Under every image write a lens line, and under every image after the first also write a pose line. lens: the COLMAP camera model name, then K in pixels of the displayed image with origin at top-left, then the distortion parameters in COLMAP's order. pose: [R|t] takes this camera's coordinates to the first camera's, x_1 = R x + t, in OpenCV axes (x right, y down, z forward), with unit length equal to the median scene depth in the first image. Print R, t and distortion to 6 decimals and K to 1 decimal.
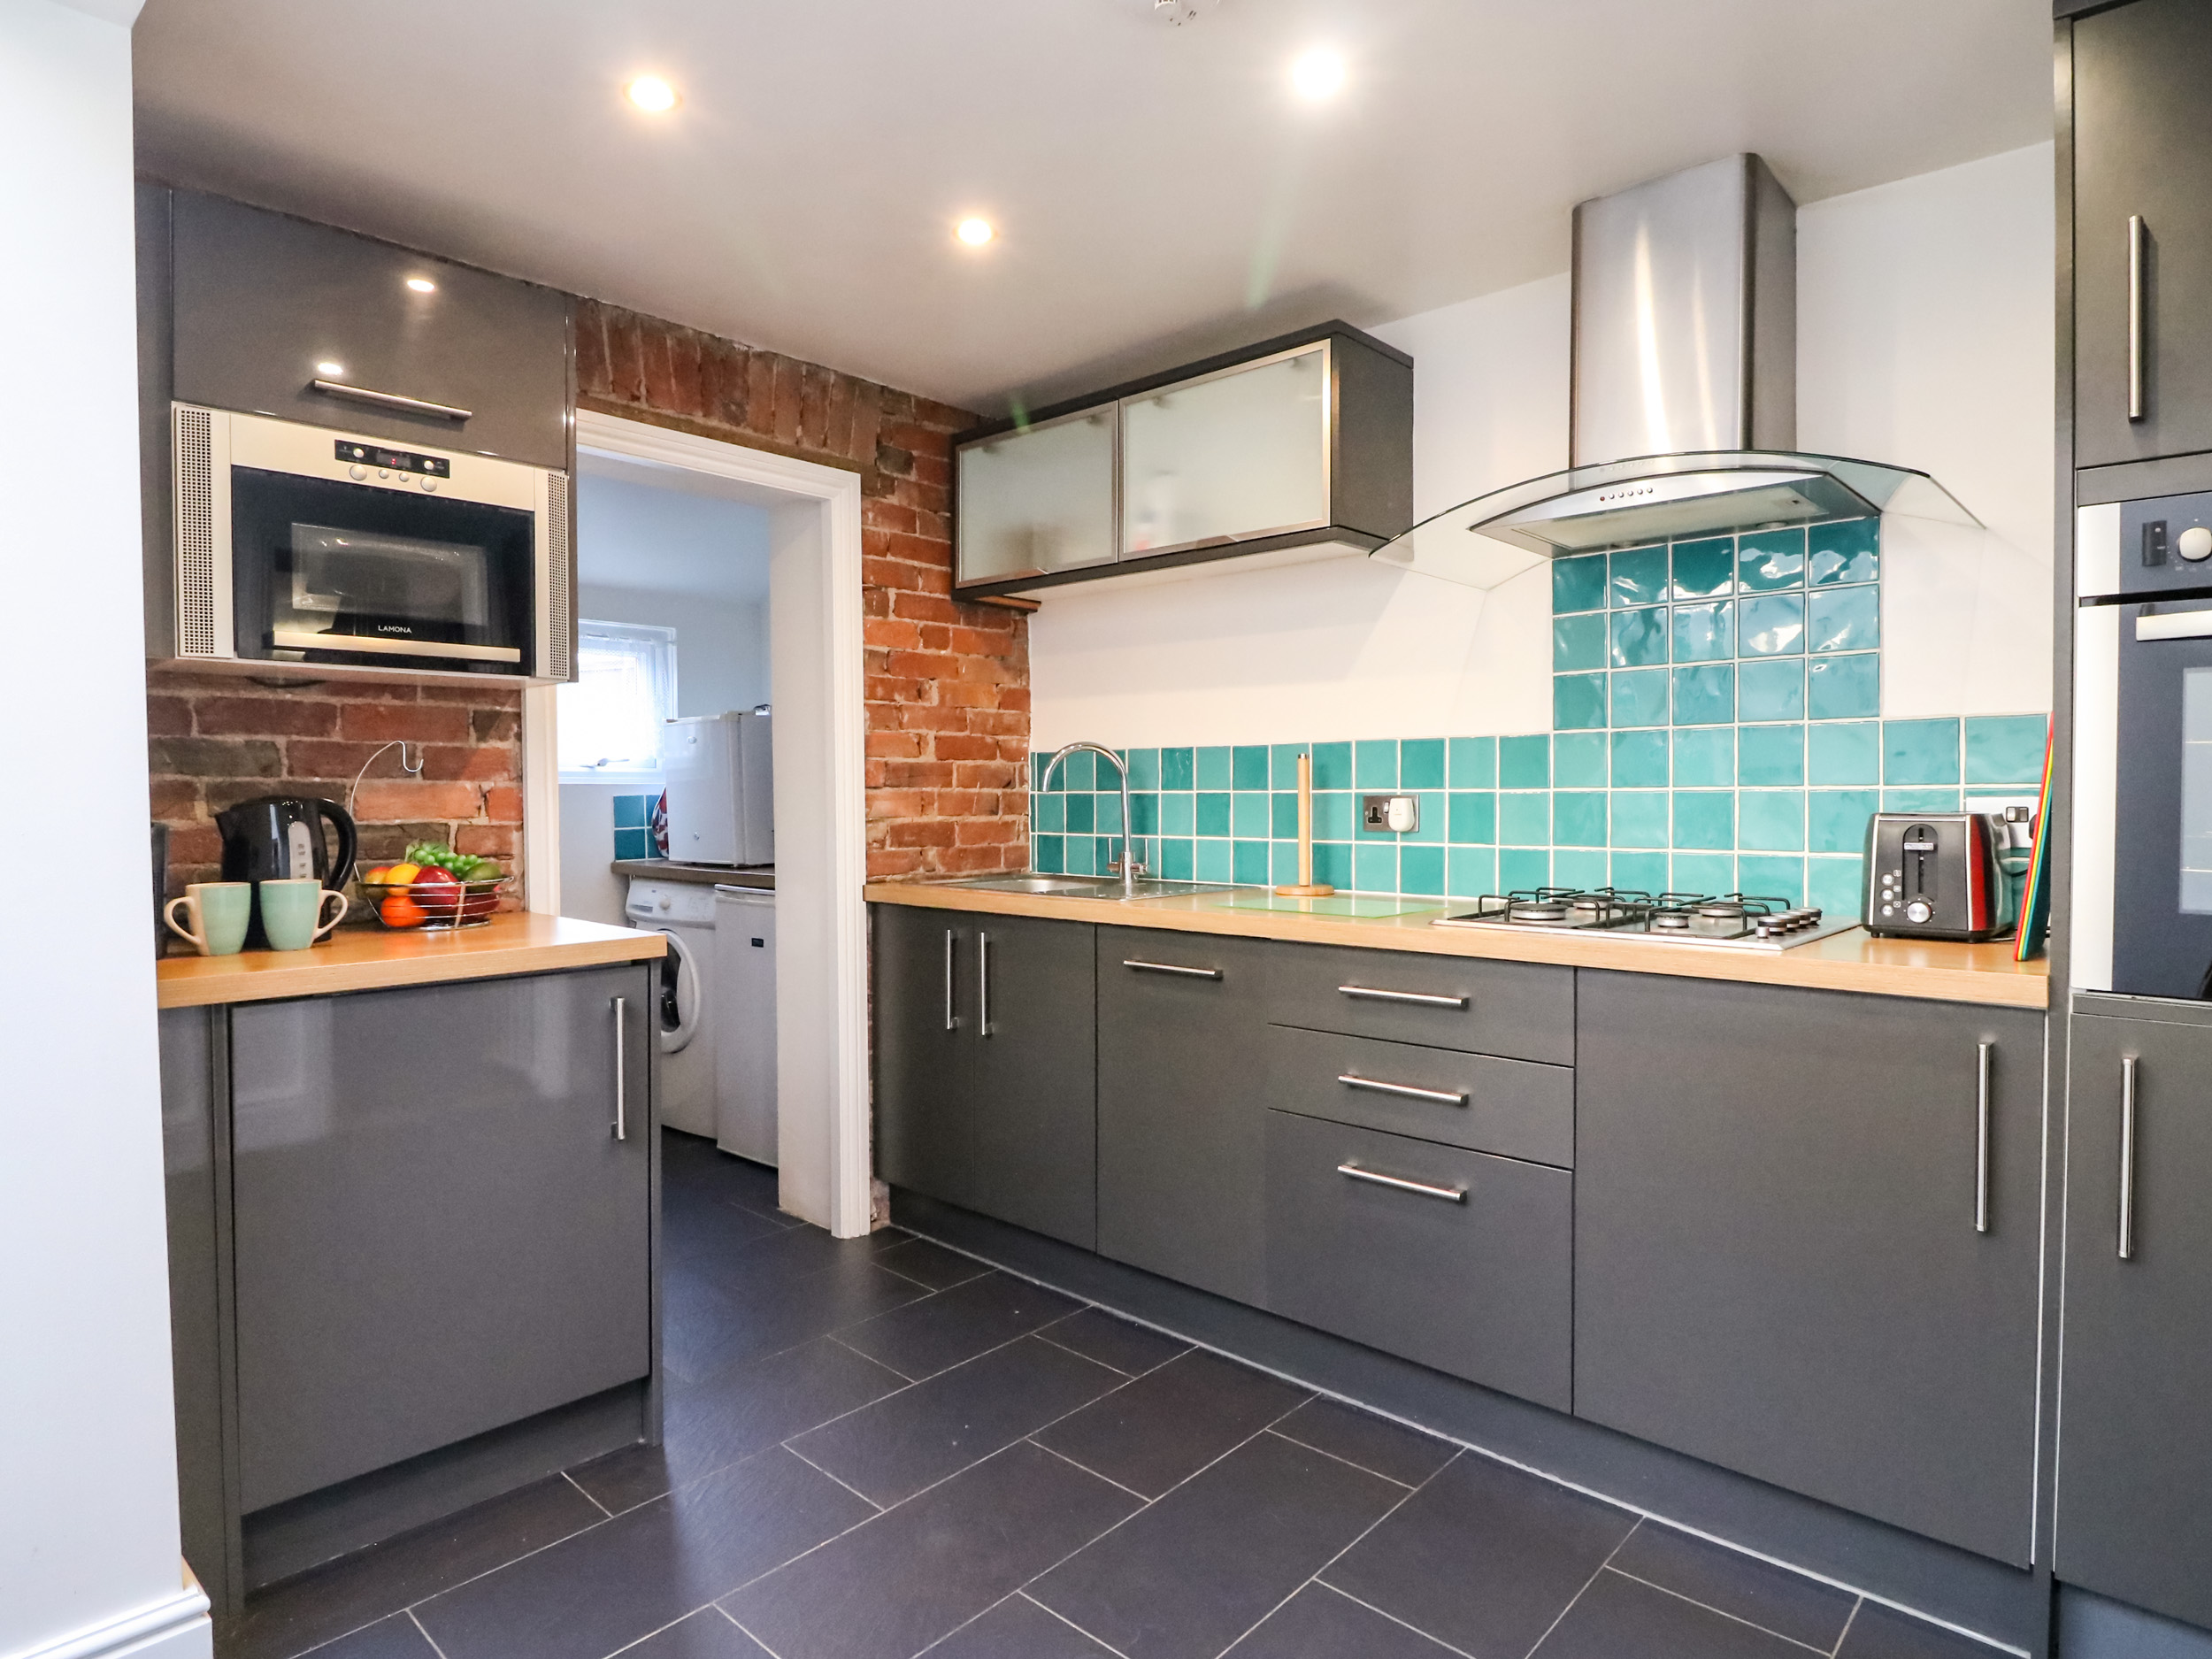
lens RADIAL K [[1236.2, 0, 1101.2], [0, 1236.2, 811.5], [0, 0, 1]] dist [-0.000365, -0.000193]
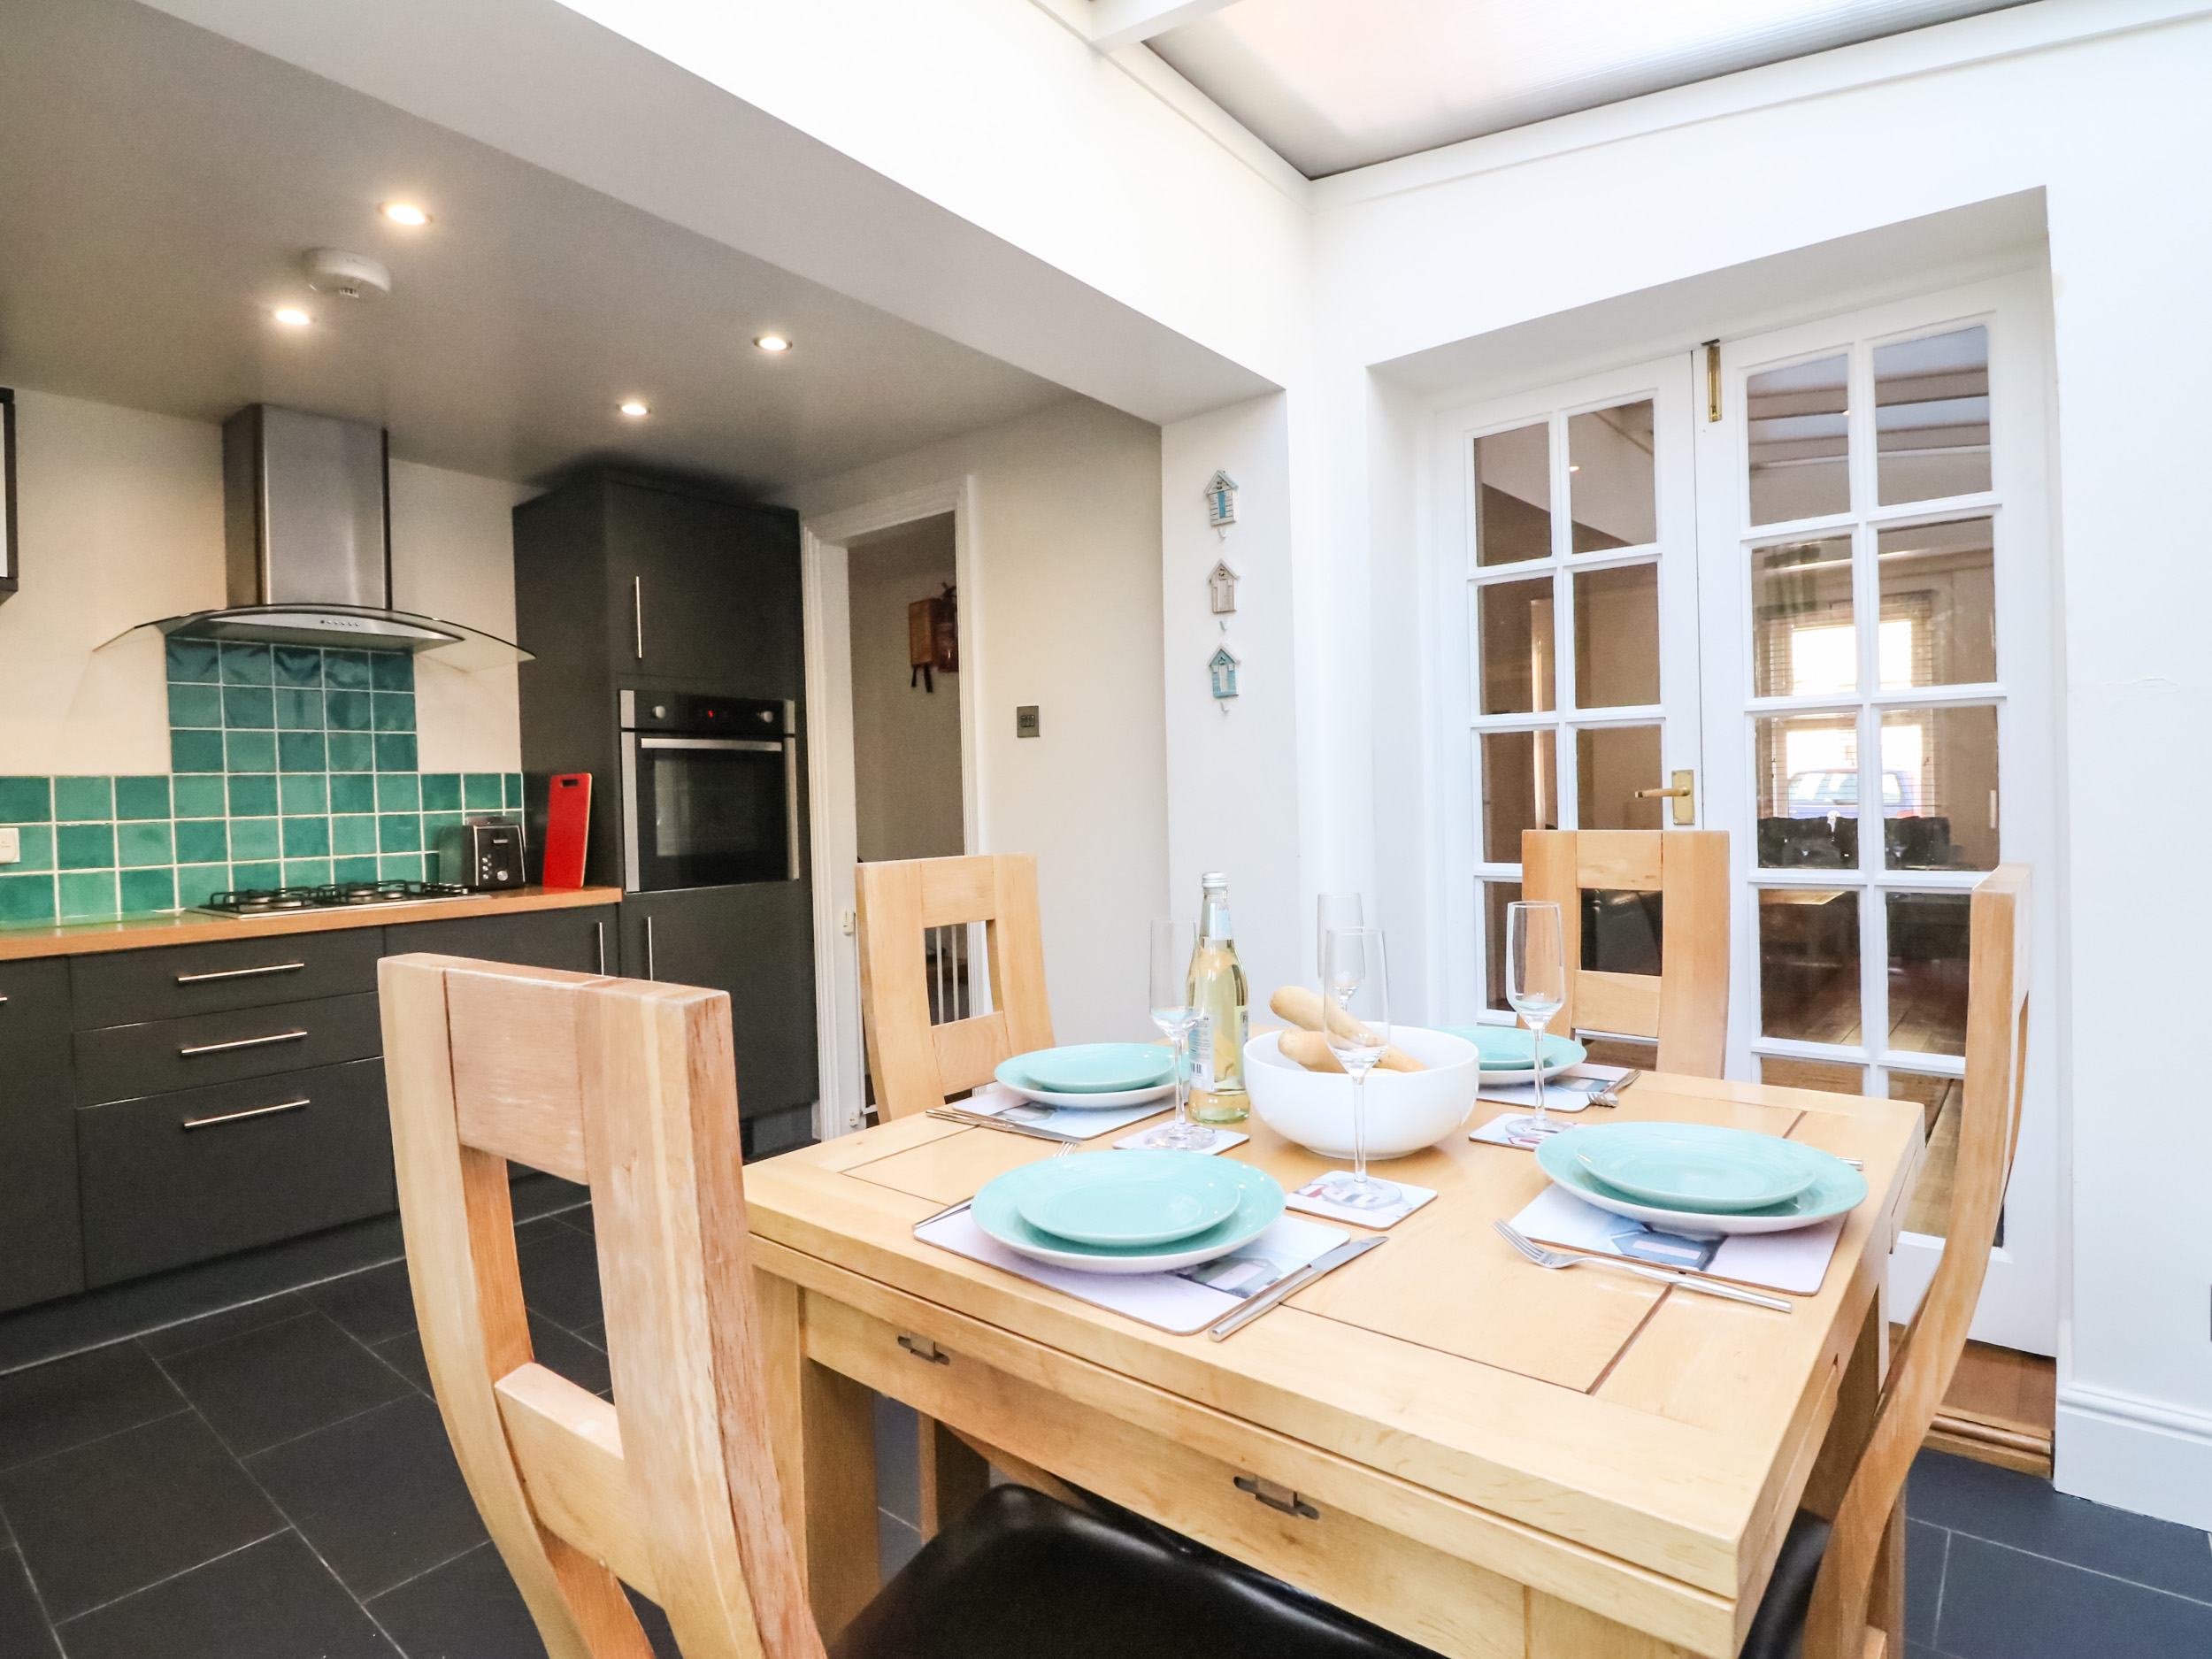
lens RADIAL K [[1169.5, 0, 1099.8], [0, 1169.5, 828.8], [0, 0, 1]] dist [-0.001845, -0.000048]
pose [[-0.072036, -0.021043, 0.997180, -1.059720], [0.044181, 0.998729, 0.024268, 0.005209], [-0.996423, 0.045805, -0.071014, 0.172863]]
